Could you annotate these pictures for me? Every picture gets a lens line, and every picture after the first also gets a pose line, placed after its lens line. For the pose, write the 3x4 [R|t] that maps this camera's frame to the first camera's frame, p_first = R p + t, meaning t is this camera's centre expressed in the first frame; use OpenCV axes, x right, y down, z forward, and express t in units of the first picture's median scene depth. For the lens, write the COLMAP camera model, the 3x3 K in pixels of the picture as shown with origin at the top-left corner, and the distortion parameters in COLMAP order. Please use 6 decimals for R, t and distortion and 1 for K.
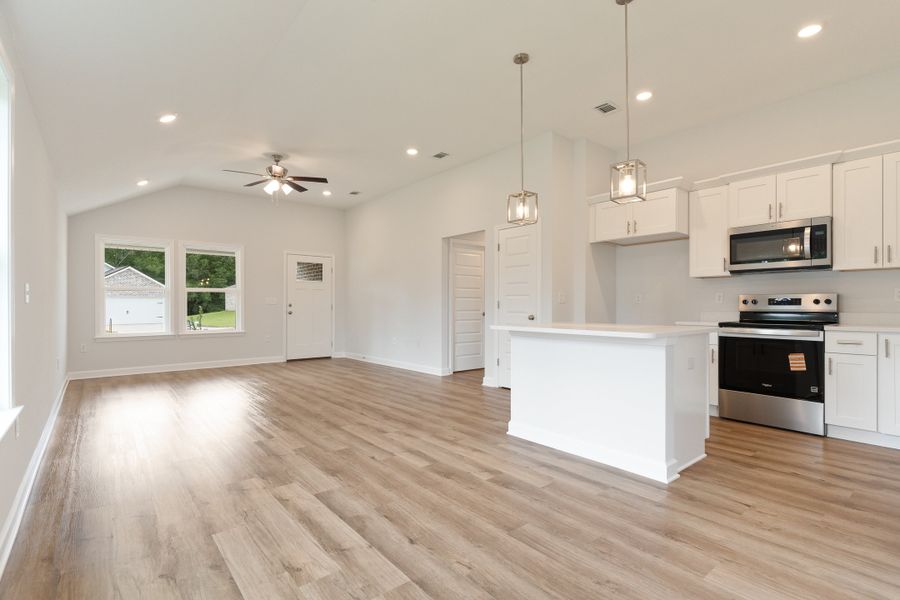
lens RADIAL K [[434.8, 0, 448.8], [0, 434.8, 308.7], [0, 0, 1]] dist [0.000109, 0.000123]
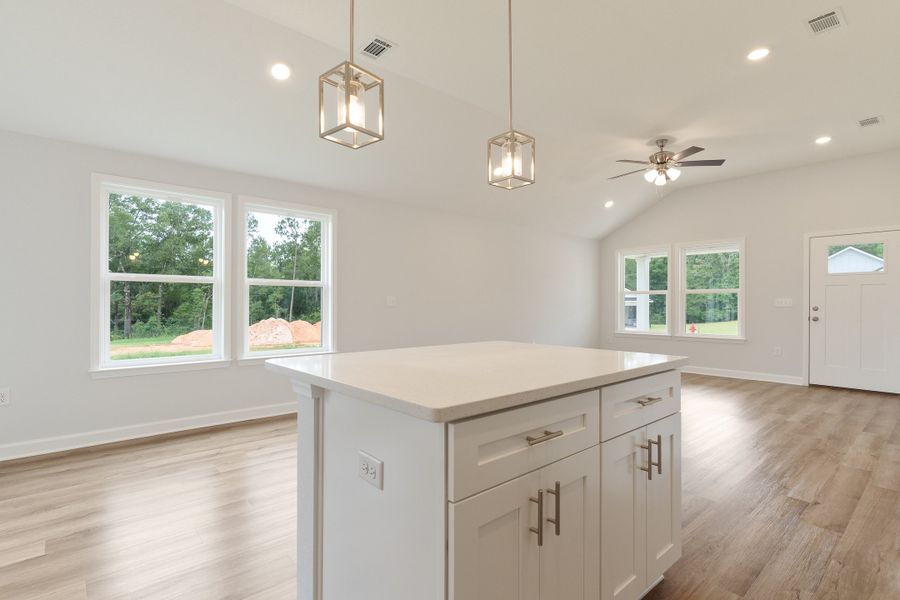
lens RADIAL K [[440.0, 0, 449.1], [0, 440.0, 305.7], [0, 0, 1]] dist [0.003843, 0.000682]
pose [[0.029849, 0.003153, -0.999549, 0.701116], [-0.010791, 0.999938, 0.002832, -0.016594], [0.999496, 0.010701, 0.029881, 0.774526]]
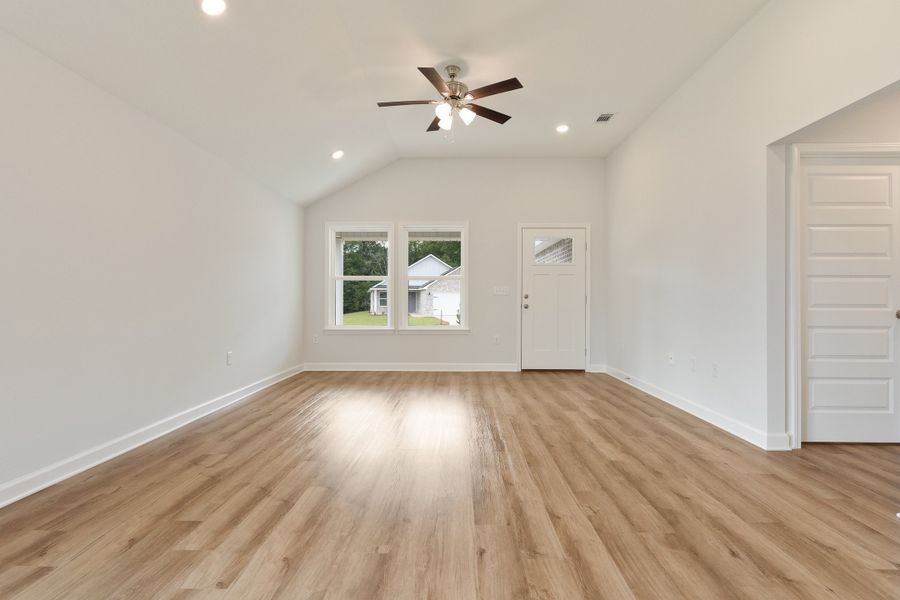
lens RADIAL K [[435.8, 0, 450.0], [0, 435.8, 300.0], [0, 0, 1]] dist [0.002901, 0.000421]
pose [[0.759550, 0.001820, -0.650446, 0.046371], [-0.007458, 0.999955, -0.005911, 0.007329], [0.650406, 0.009341, 0.759529, 0.711811]]
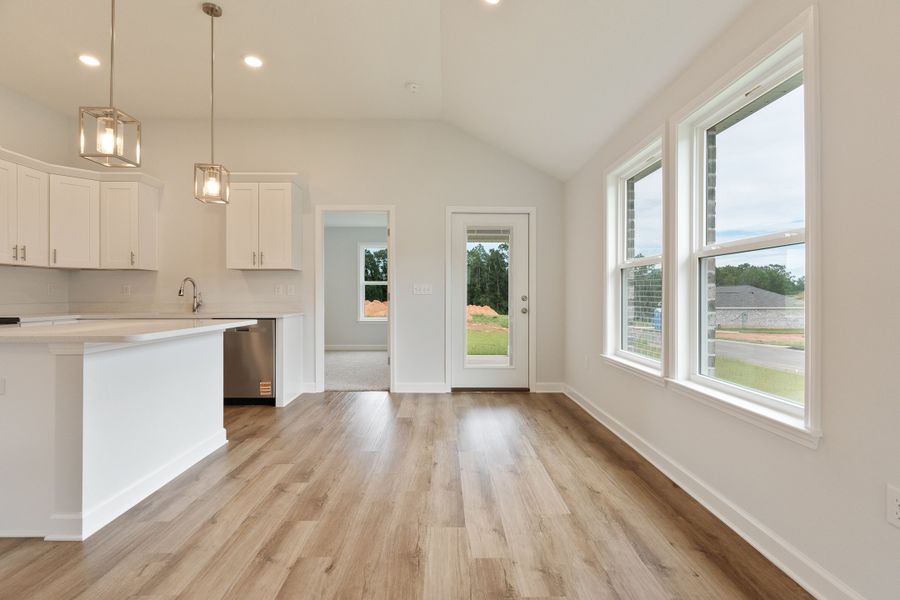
lens RADIAL K [[431.1, 0, 447.3], [0, 431.1, 296.1], [0, 0, 1]] dist [0.002533, 0.000279]
pose [[-0.780228, -0.000824, 0.625495, -0.492292], [0.004341, 0.999968, 0.006732, -0.012384], [-0.625480, 0.007968, -0.780199, 1.020894]]
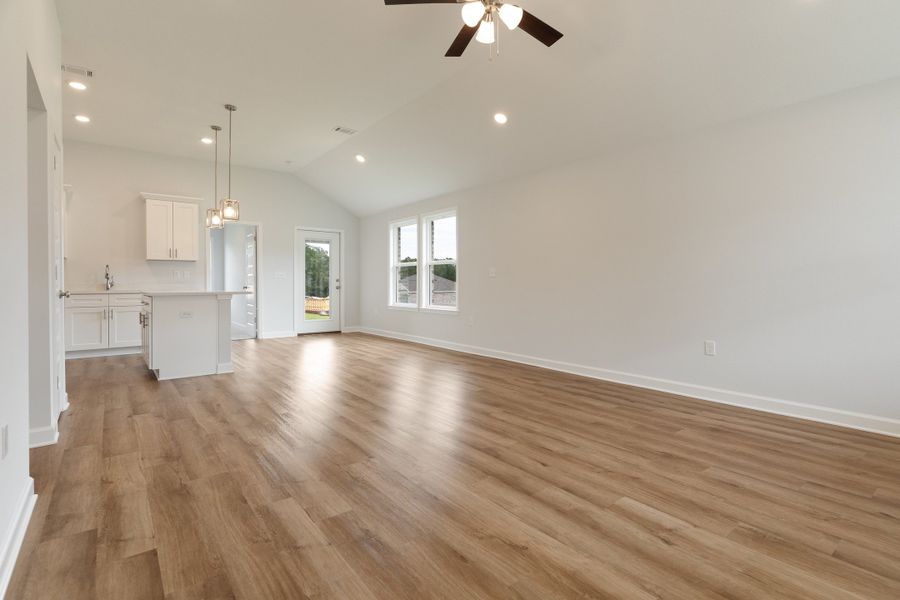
lens RADIAL K [[431.5, 0, 451.8], [0, 431.5, 286.5], [0, 0, 1]] dist [0.000771, 0.000302]
pose [[-0.999775, 0.001240, 0.021175, -0.518565], [0.001585, 0.999866, 0.016269, -0.001125], [-0.021152, 0.016299, -0.999643, 2.099179]]
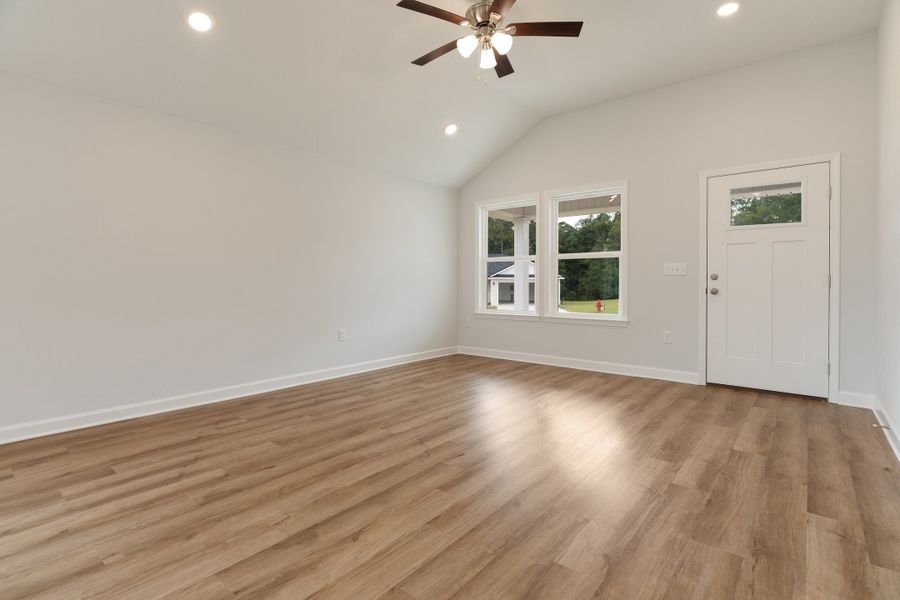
lens RADIAL K [[435.1, 0, 451.8], [0, 435.1, 285.1], [0, 0, 1]] dist [0.002121, 0.000176]
pose [[0.192944, 0.005631, -0.981194, 0.156375], [-0.008462, 0.999956, 0.004075, 0.004606], [0.981173, 0.007516, 0.192983, 1.232021]]
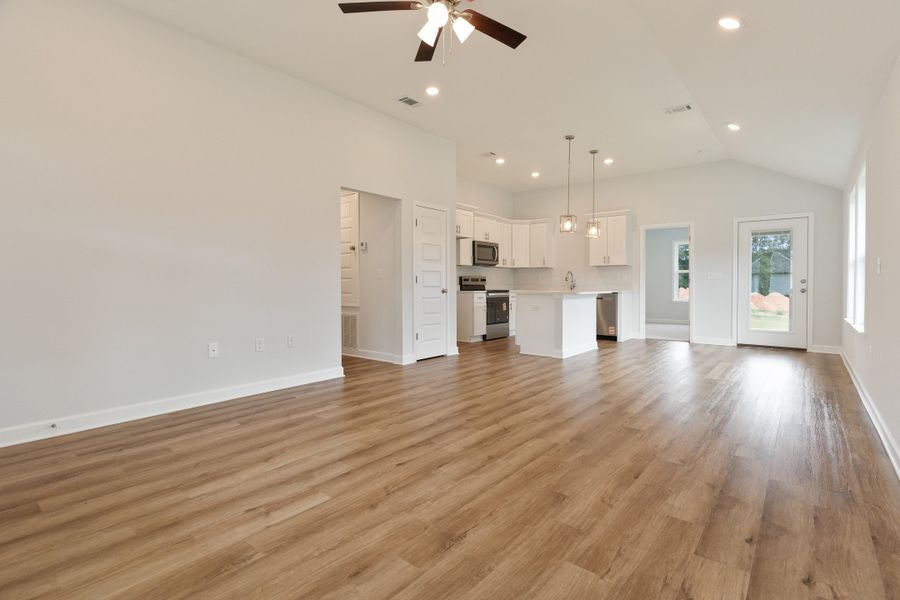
lens RADIAL K [[431.2, 0, 456.6], [0, 431.2, 292.3], [0, 0, 1]] dist [0.000004, -0.000053]
pose [[-0.205732, -0.016975, 0.978461, -1.231418], [0.008552, 0.999780, 0.019143, 0.002878], [-0.978571, 0.012306, -0.205542, 1.552694]]
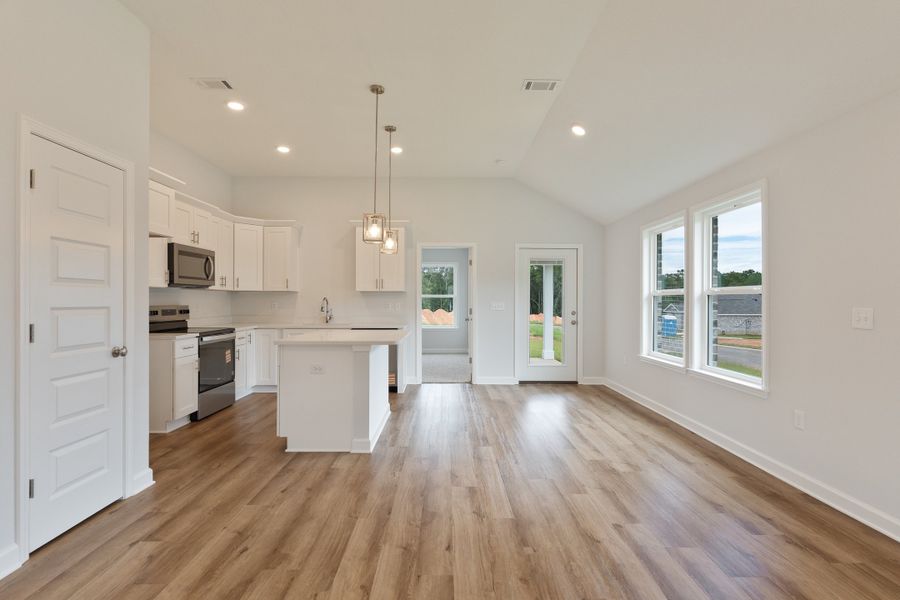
lens RADIAL K [[434.8, 0, 452.9], [0, 434.8, 299.6], [0, 0, 1]] dist [0.002283, 0.000147]
pose [[-0.783640, -0.000807, 0.621215, -0.553792], [0.001664, 0.999993, 0.003399, -0.053619], [-0.621214, 0.003697, -0.783633, 1.486657]]
